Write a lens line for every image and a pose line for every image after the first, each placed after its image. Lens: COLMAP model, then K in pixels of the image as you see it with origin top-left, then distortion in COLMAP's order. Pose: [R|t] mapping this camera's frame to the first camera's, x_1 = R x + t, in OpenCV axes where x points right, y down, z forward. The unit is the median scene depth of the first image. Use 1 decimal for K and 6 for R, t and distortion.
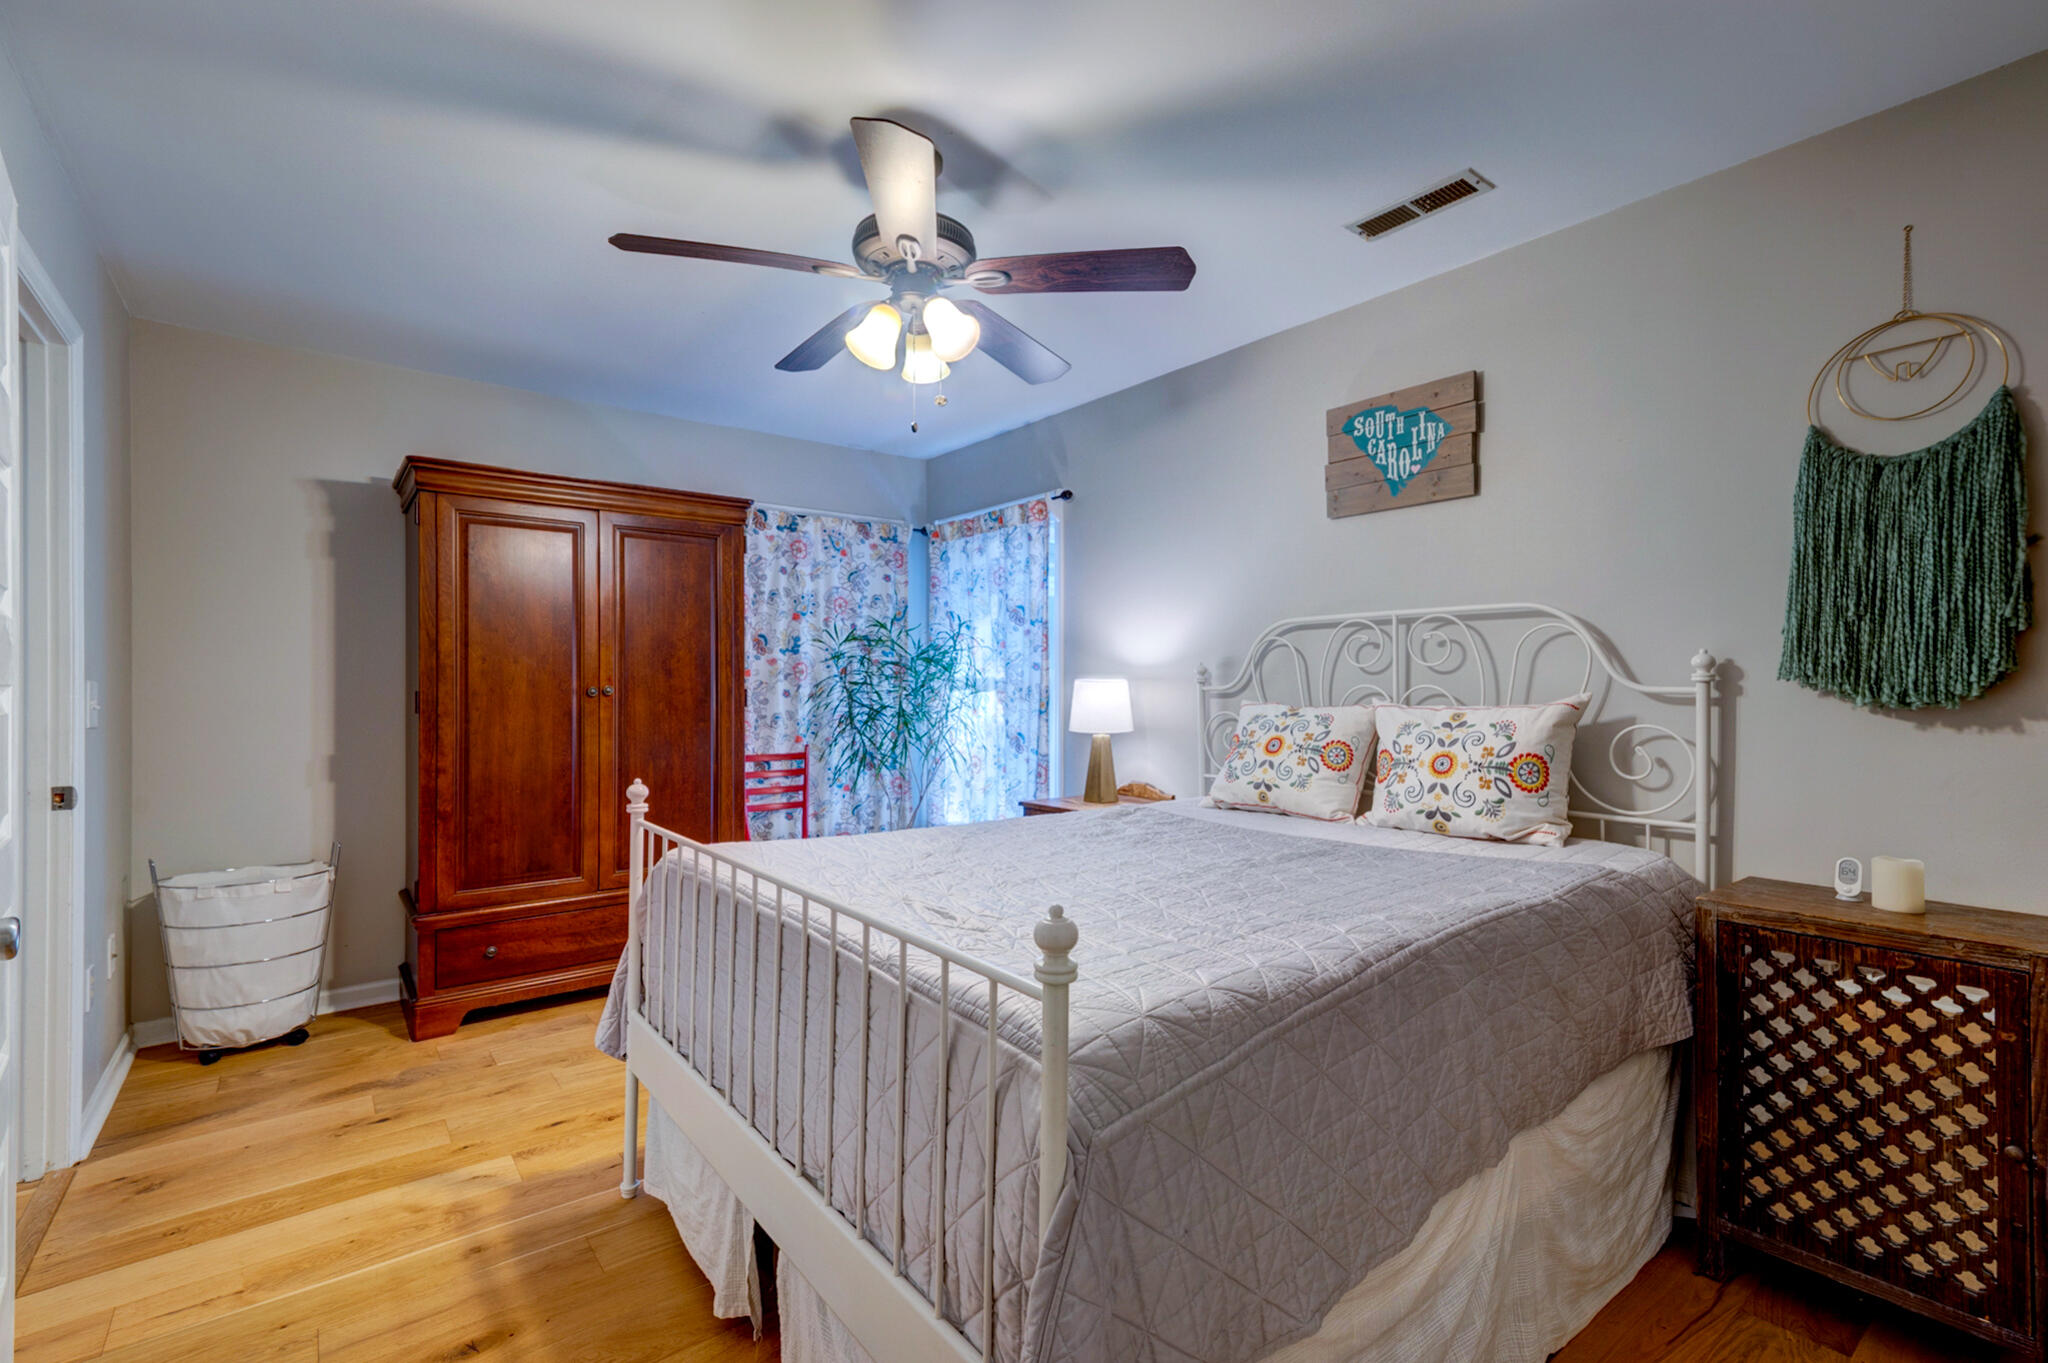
lens RADIAL K [[916.4, 0, 1021.1], [0, 916.4, 688.0], [0, 0, 1]] dist [0.018960, -0.002765]
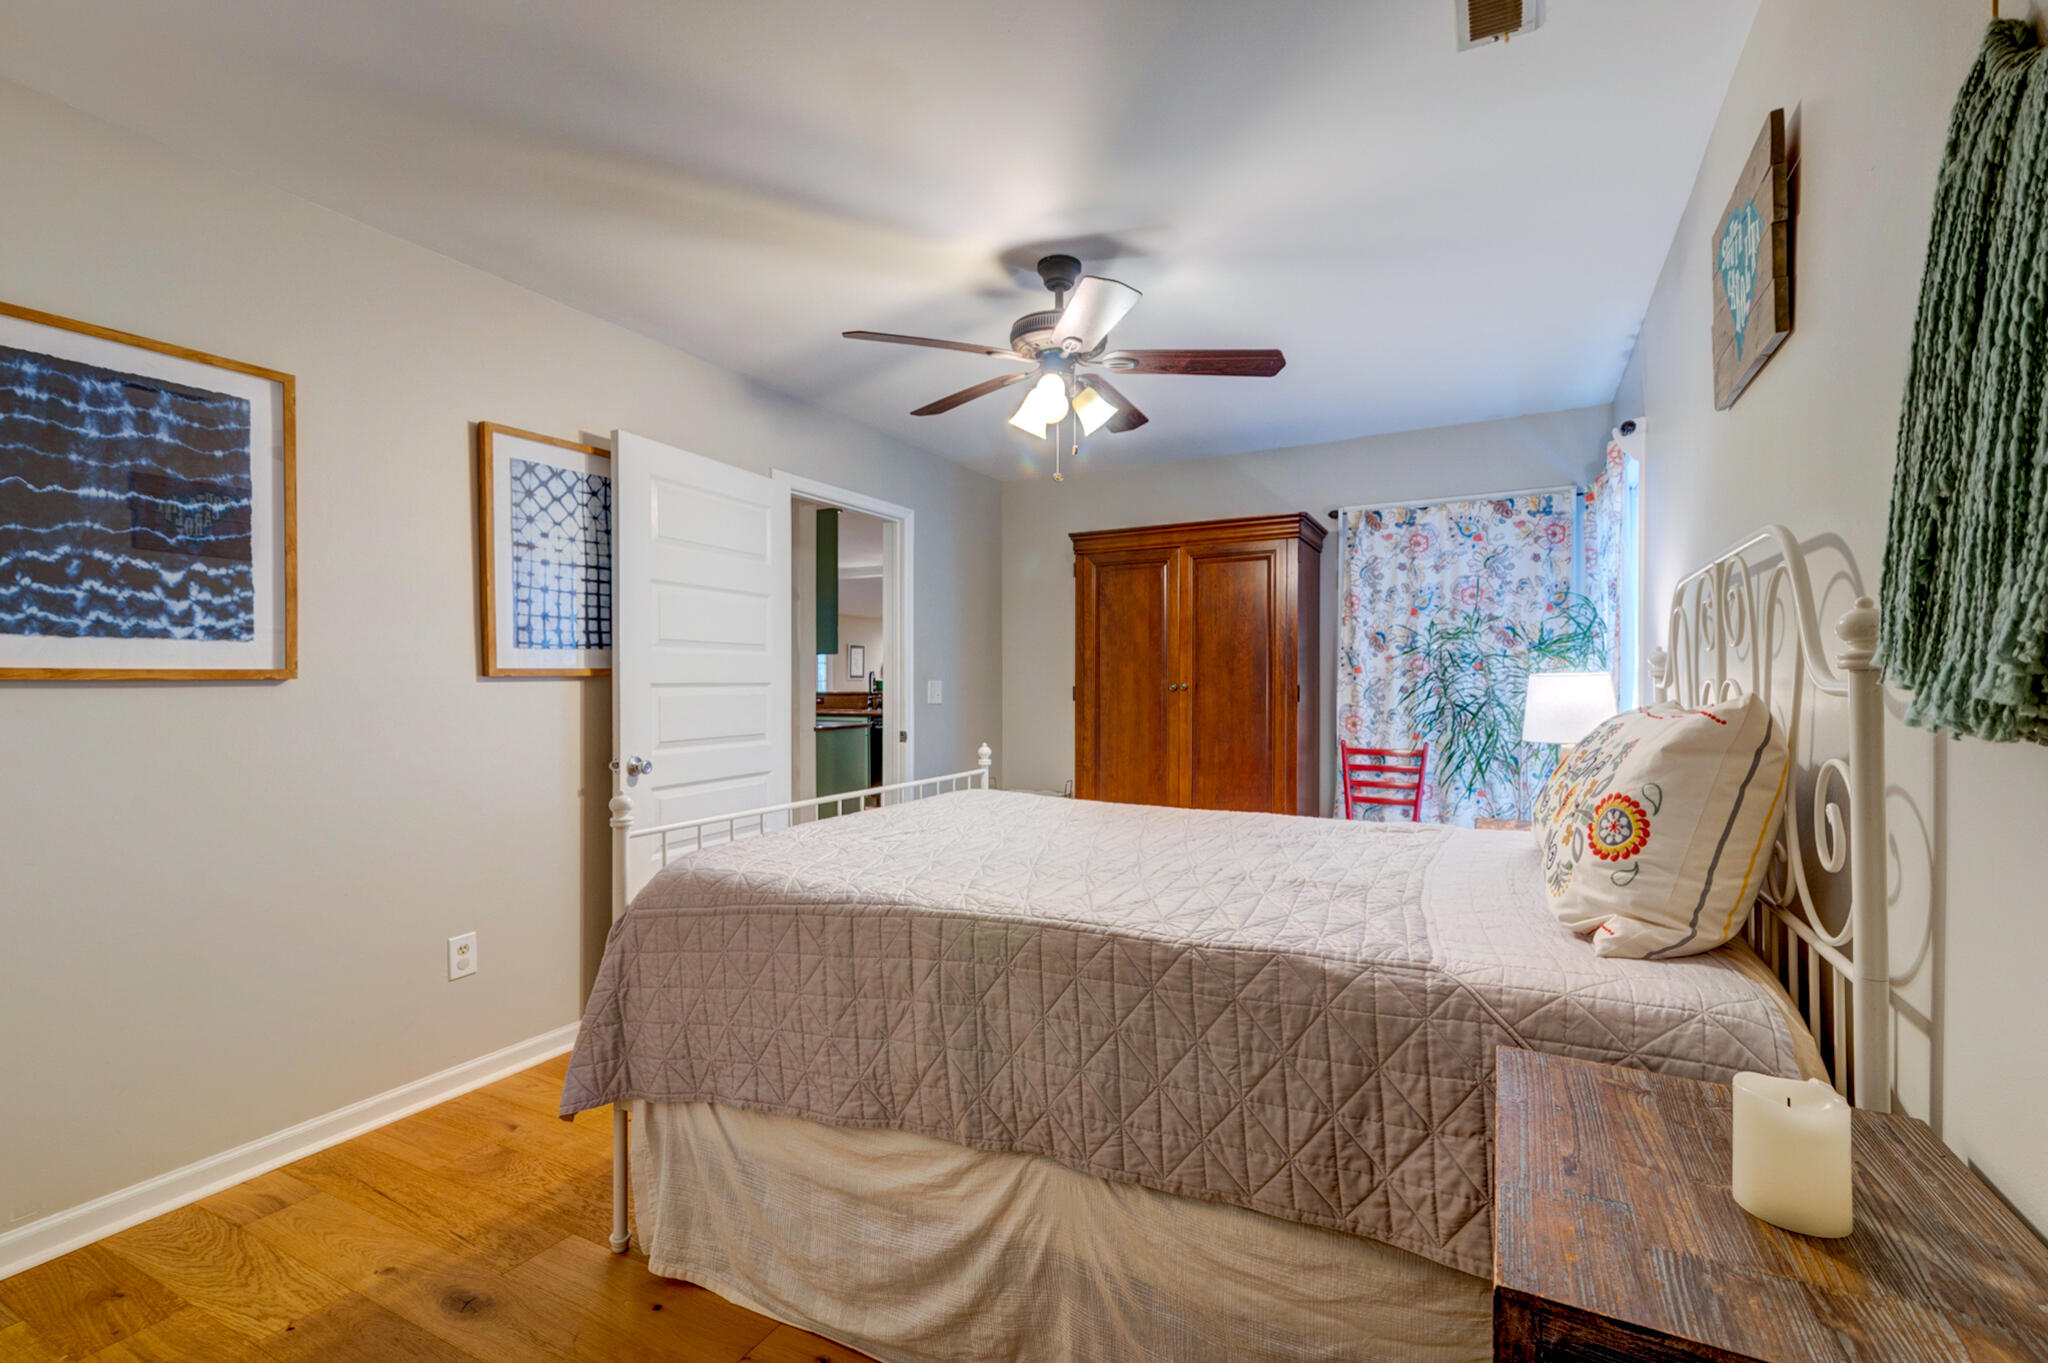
lens RADIAL K [[916.4, 0, 1014.8], [0, 916.4, 684.8], [0, 0, 1]] dist [0.018960, -0.002765]
pose [[0.399206, 0.000602, -0.916861, 0.581469], [-0.000971, 1.000000, 0.000234, 0.000903], [0.916861, 0.000797, 0.399206, 0.253699]]
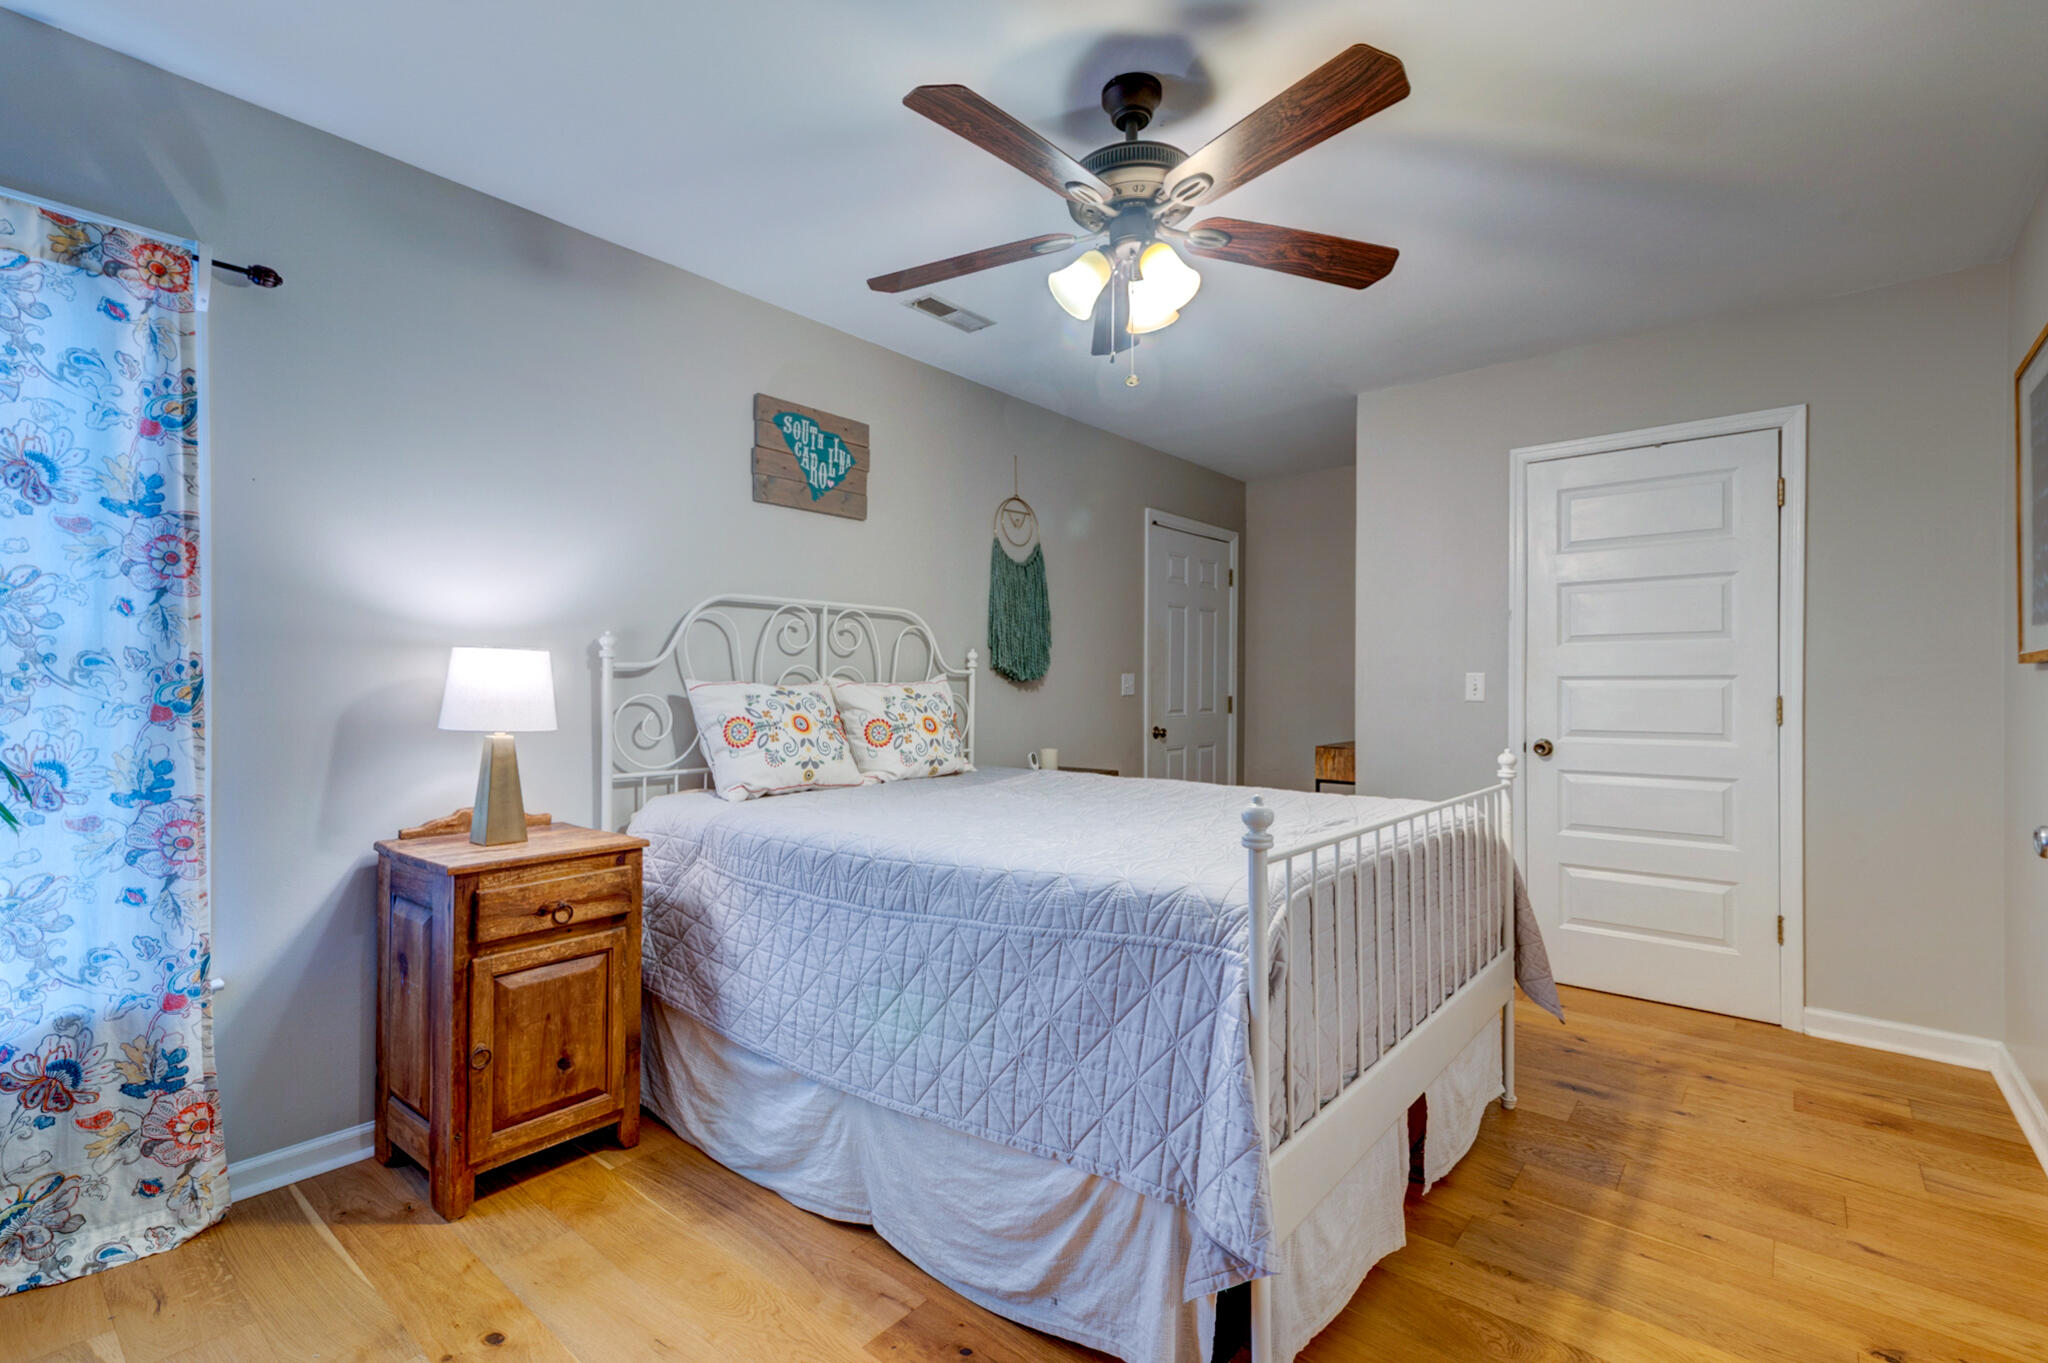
lens RADIAL K [[916.4, 0, 1023.1], [0, 916.4, 683.3], [0, 0, 1]] dist [0.018960, -0.002765]
pose [[-0.218283, -0.000955, 0.975885, -0.563317], [-0.002502, 0.999997, 0.000419, 0.012947], [-0.975882, -0.002350, -0.218285, 0.732680]]
